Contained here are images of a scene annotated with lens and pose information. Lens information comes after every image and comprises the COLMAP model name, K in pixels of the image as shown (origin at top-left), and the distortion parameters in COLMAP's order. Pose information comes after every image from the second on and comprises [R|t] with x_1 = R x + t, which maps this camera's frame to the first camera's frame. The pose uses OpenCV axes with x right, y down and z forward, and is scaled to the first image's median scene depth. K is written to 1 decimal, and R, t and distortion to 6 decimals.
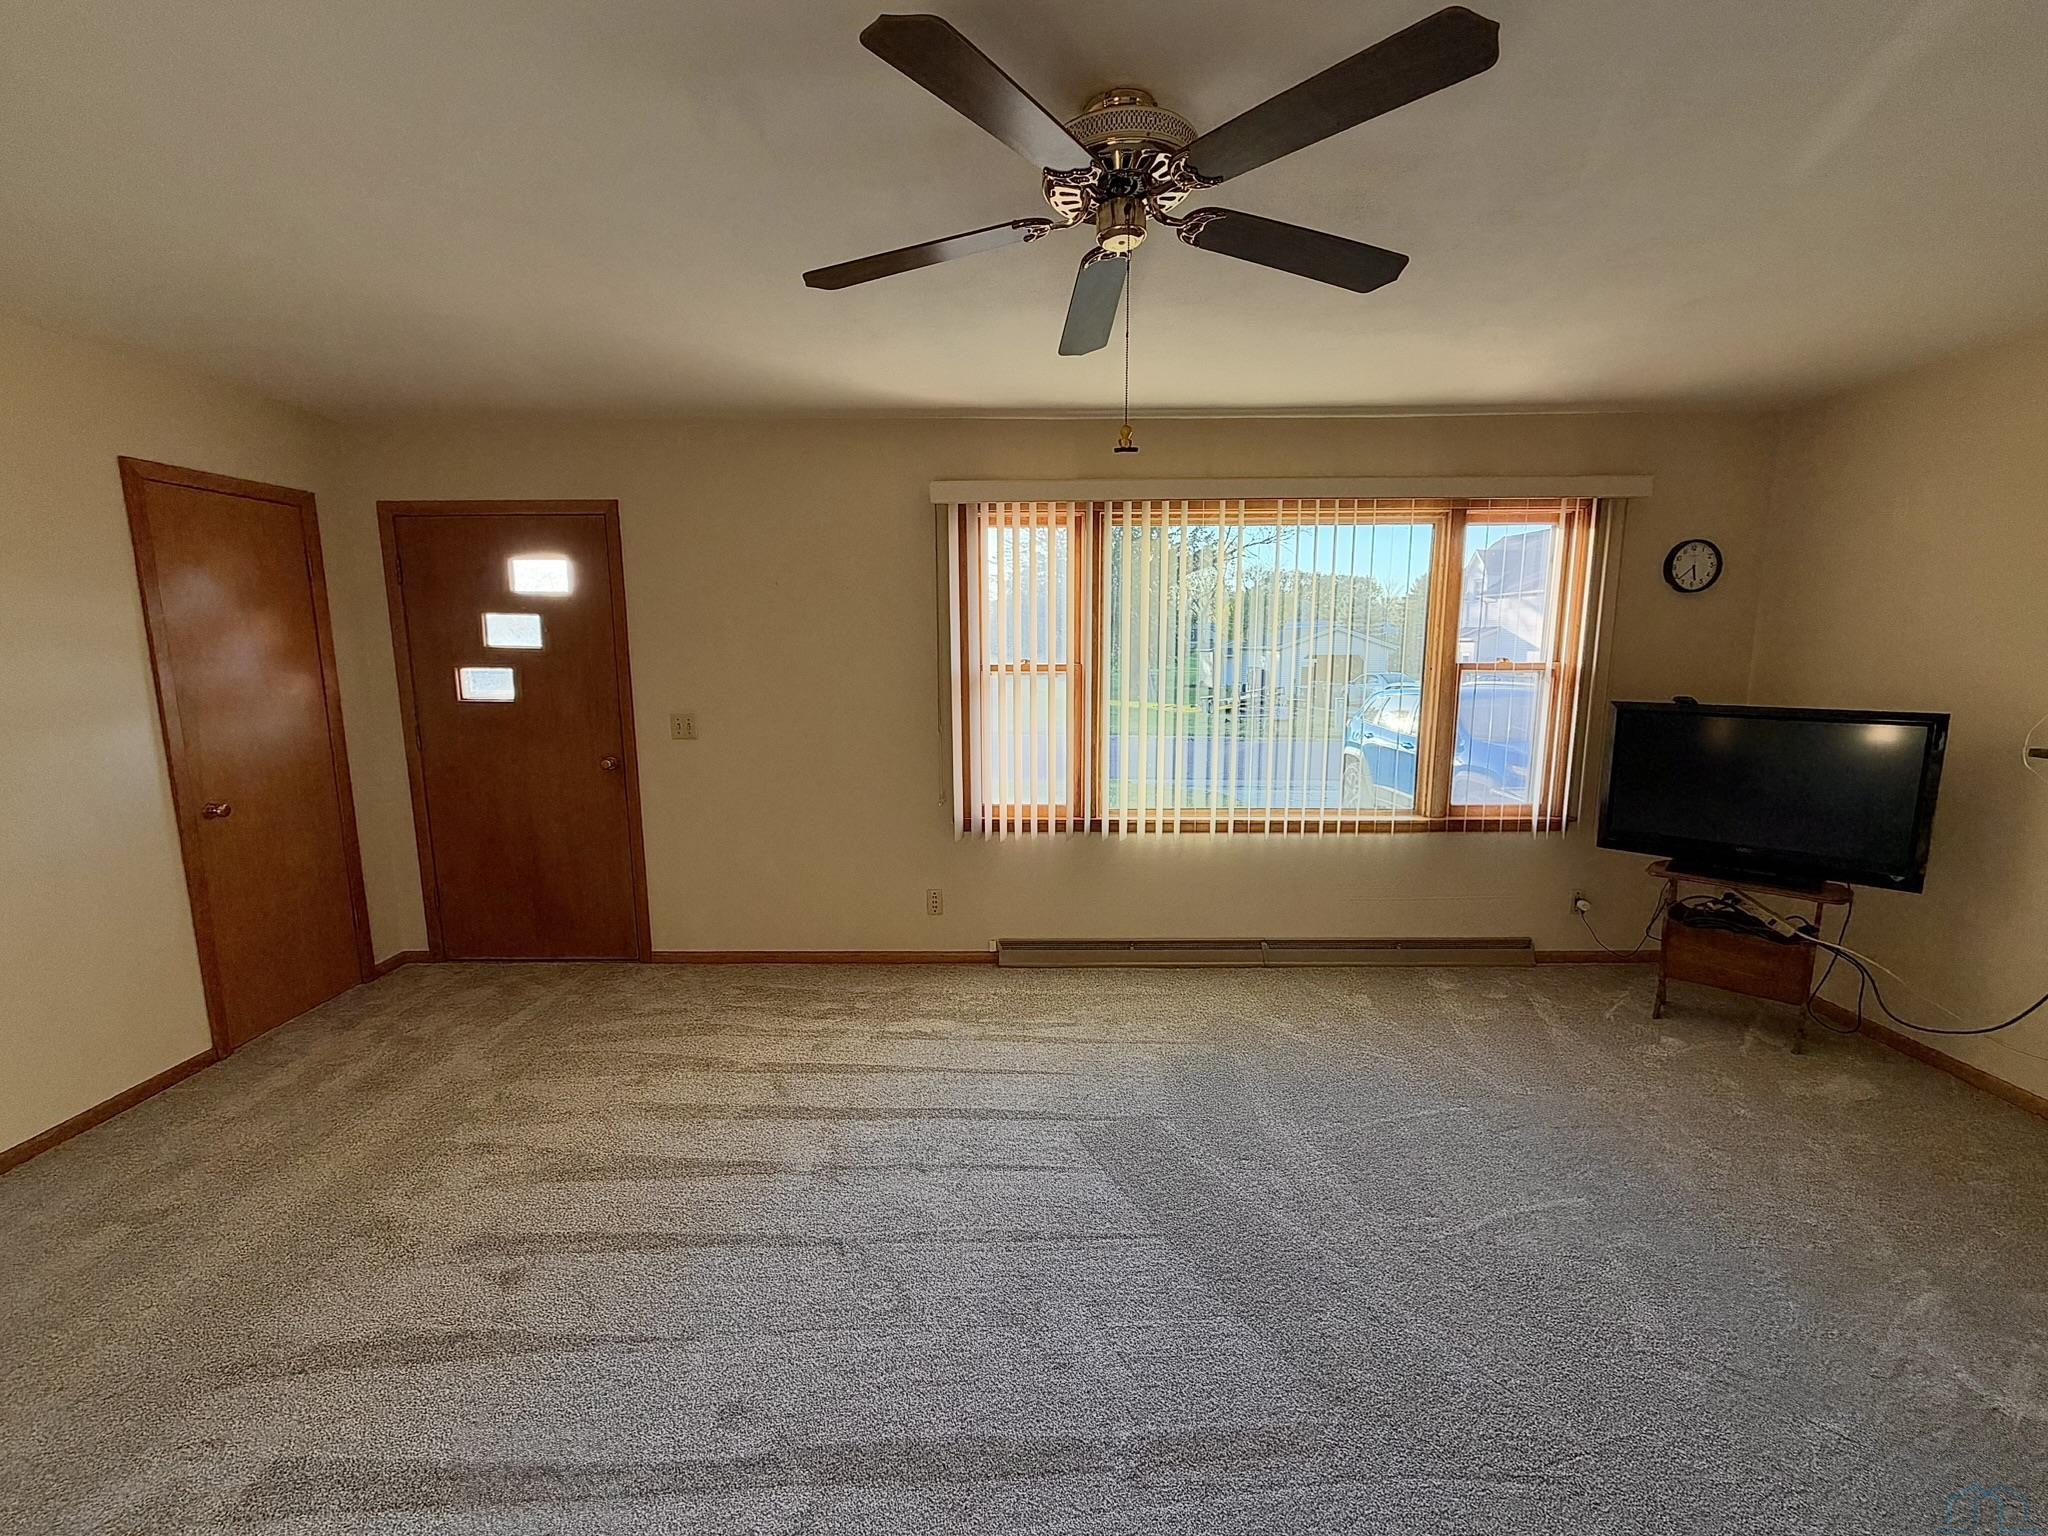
lens RADIAL K [[827.1, 0, 1024.3], [0, 827.1, 775.0], [0, 0, 1]] dist [0.001279, 0.000540]
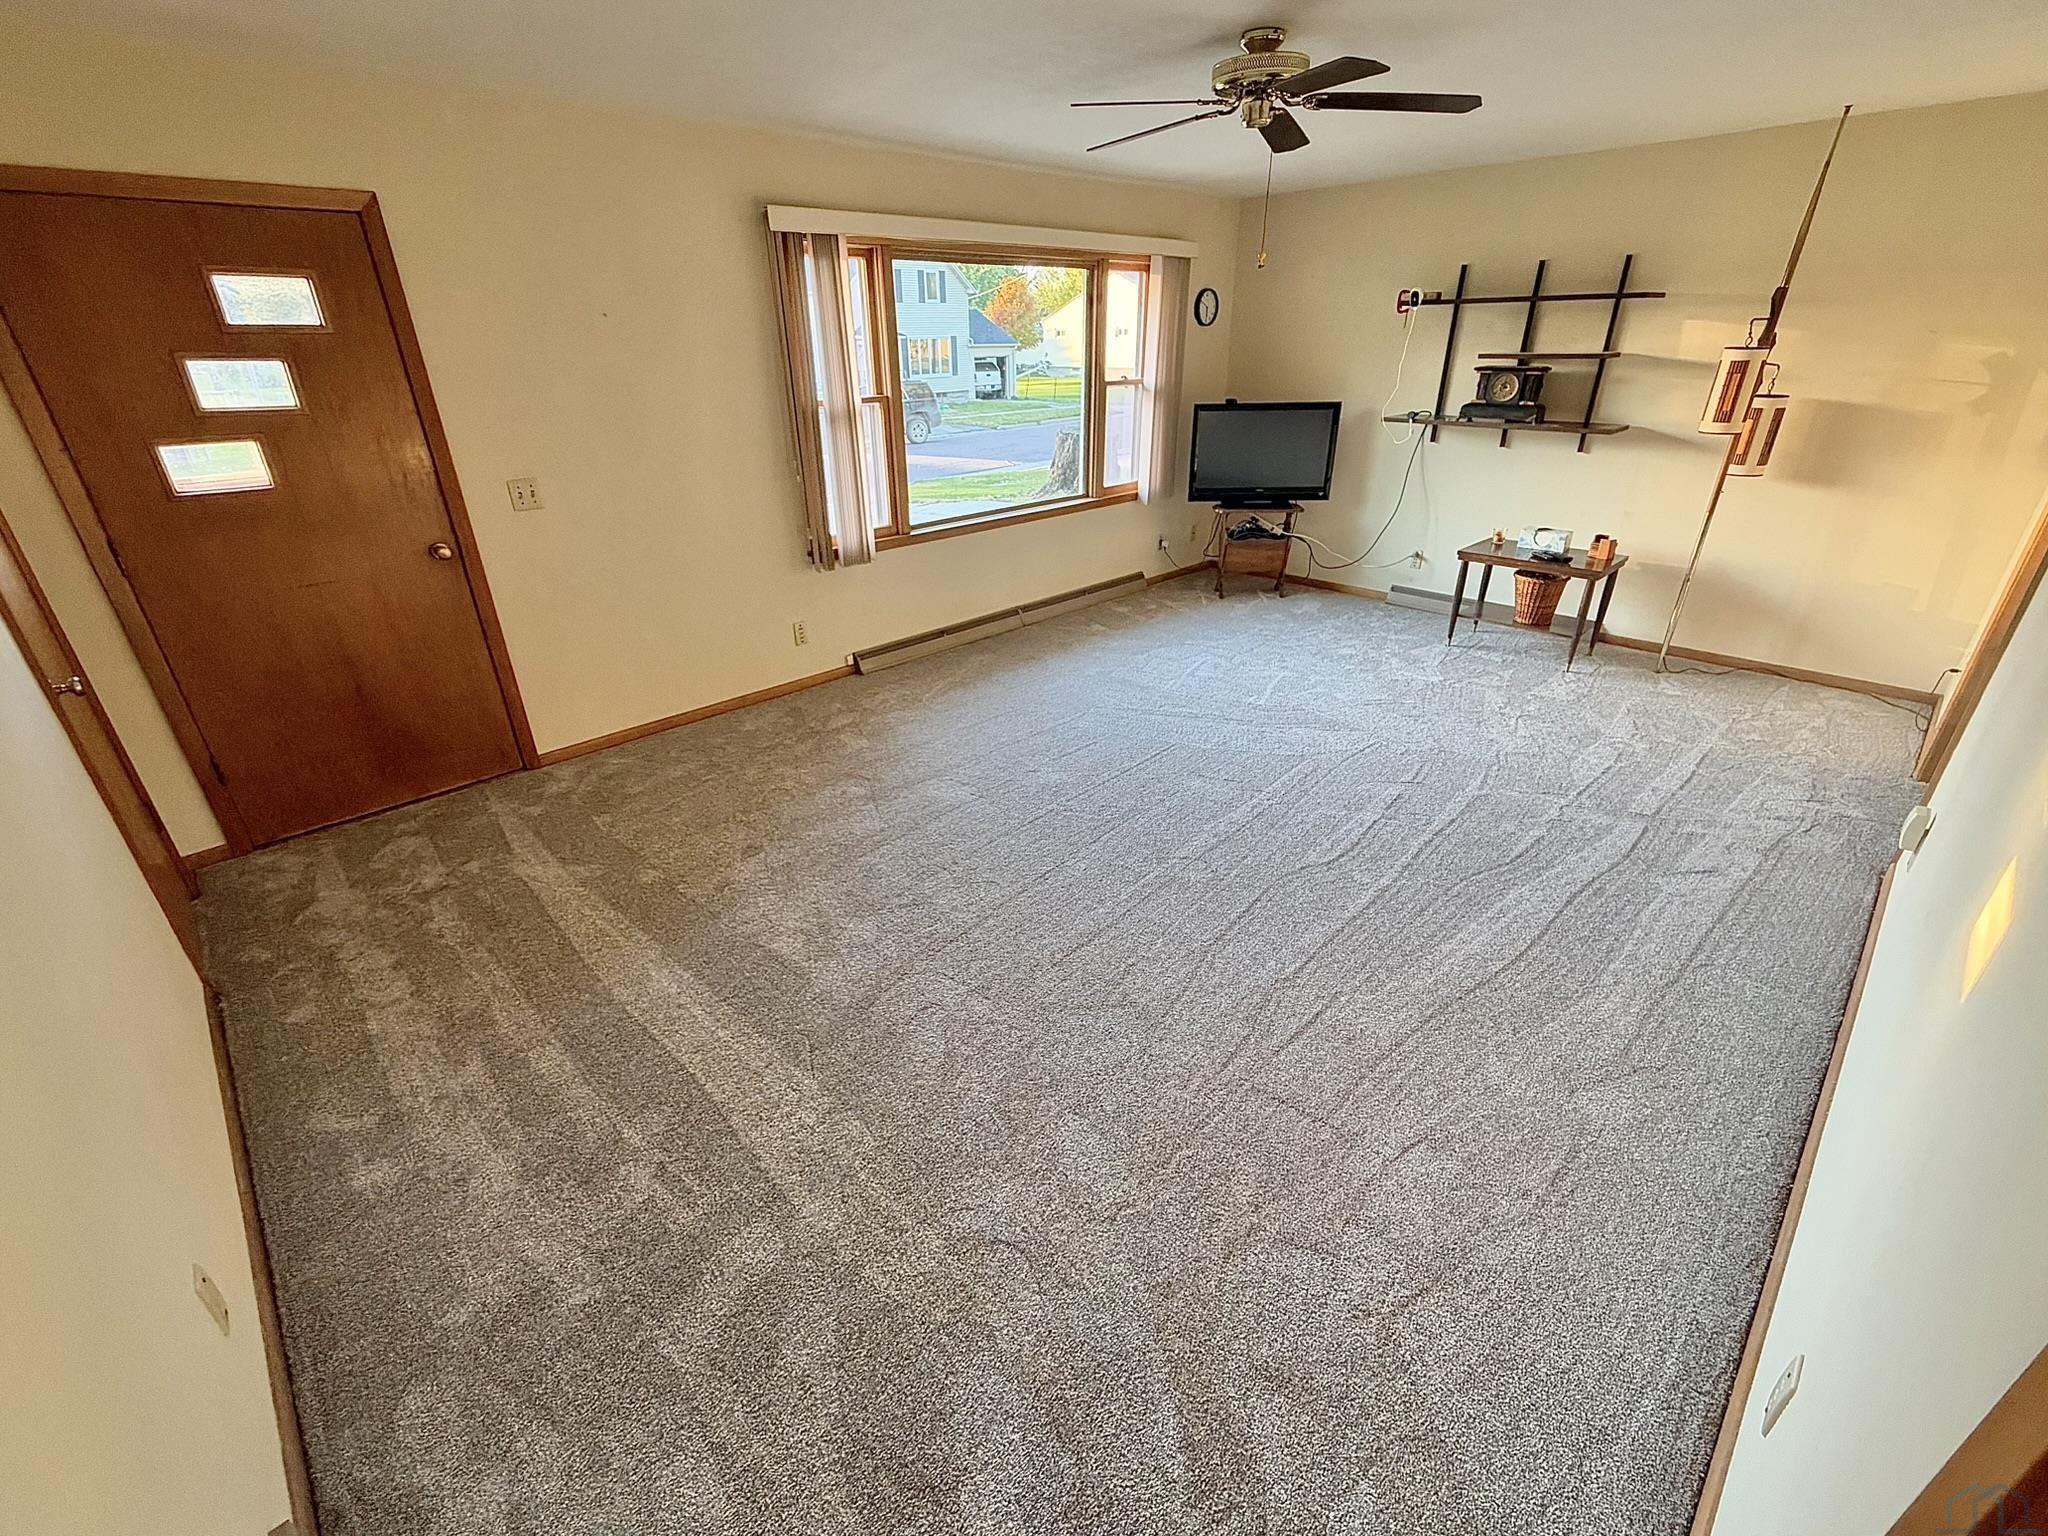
lens RADIAL K [[871.0, 0, 1019.9], [0, 871.0, 762.2], [0, 0, 1]] dist [-0.001533, -0.000182]
pose [[0.720153, -0.311965, 0.619723, -0.720113], [0.120853, 0.935959, 0.330719, -0.035851], [-0.683209, -0.163273, 0.711736, -0.057835]]
